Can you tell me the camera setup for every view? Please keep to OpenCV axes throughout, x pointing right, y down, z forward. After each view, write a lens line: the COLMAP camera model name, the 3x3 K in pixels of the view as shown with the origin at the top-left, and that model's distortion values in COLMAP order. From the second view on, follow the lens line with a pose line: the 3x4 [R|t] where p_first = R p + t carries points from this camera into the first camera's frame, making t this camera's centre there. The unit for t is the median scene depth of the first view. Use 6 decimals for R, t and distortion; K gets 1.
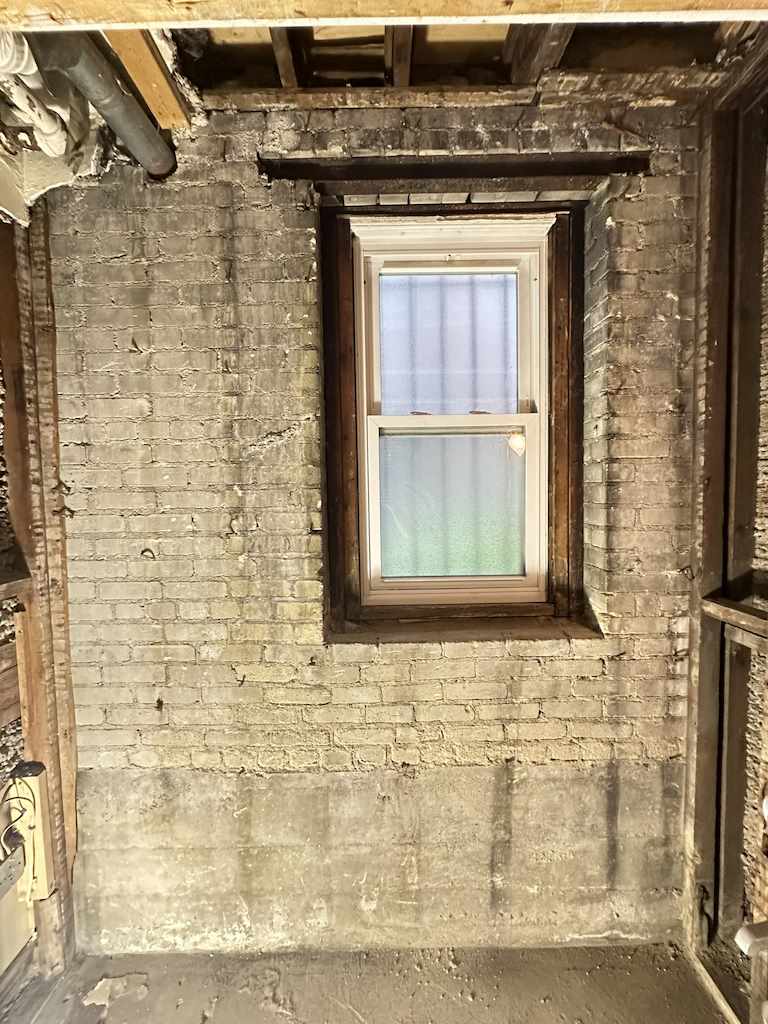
lens RADIAL K [[411.3, 0, 384.0], [0, 411.3, 512.0], [0, 0, 1]] dist [-0.003751, 0.000097]
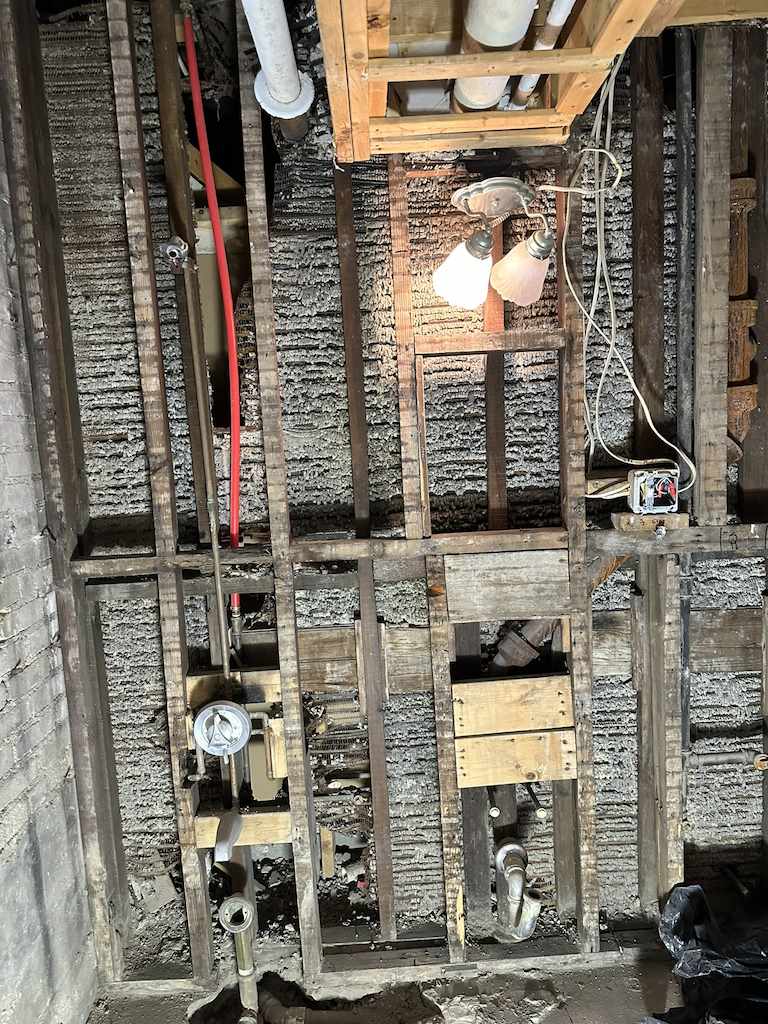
lens RADIAL K [[717.0, 0, 384.0], [0, 717.0, 512.0], [0, 0, 1]] dist [0.074421, -0.107100]
pose [[-0.018304, -0.097214, 0.995095, -0.624063], [0.108593, 0.989181, 0.098633, 0.038233], [-0.993918, 0.109866, -0.007549, 0.364083]]
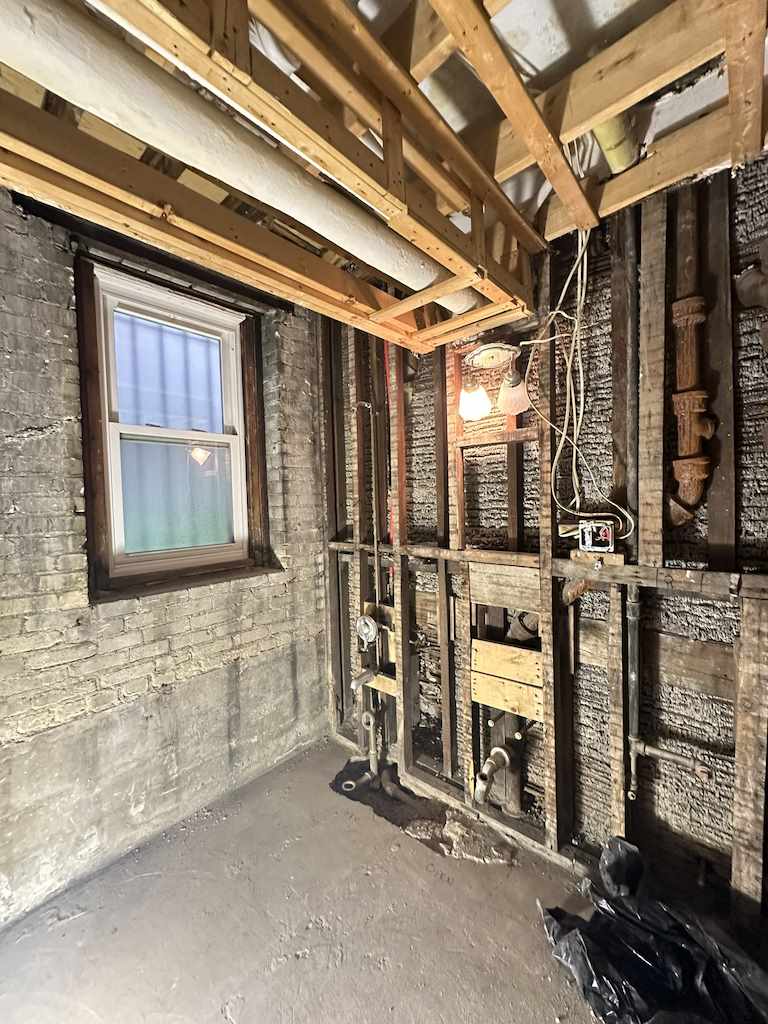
lens RADIAL K [[411.3, 0, 384.0], [0, 411.3, 512.0], [0, 0, 1]] dist [-0.003751, 0.000097]
pose [[0.669008, -0.024686, 0.742845, -0.456009], [0.056086, 0.998275, -0.017337, 0.113931], [-0.741136, 0.053262, 0.669239, -0.467811]]
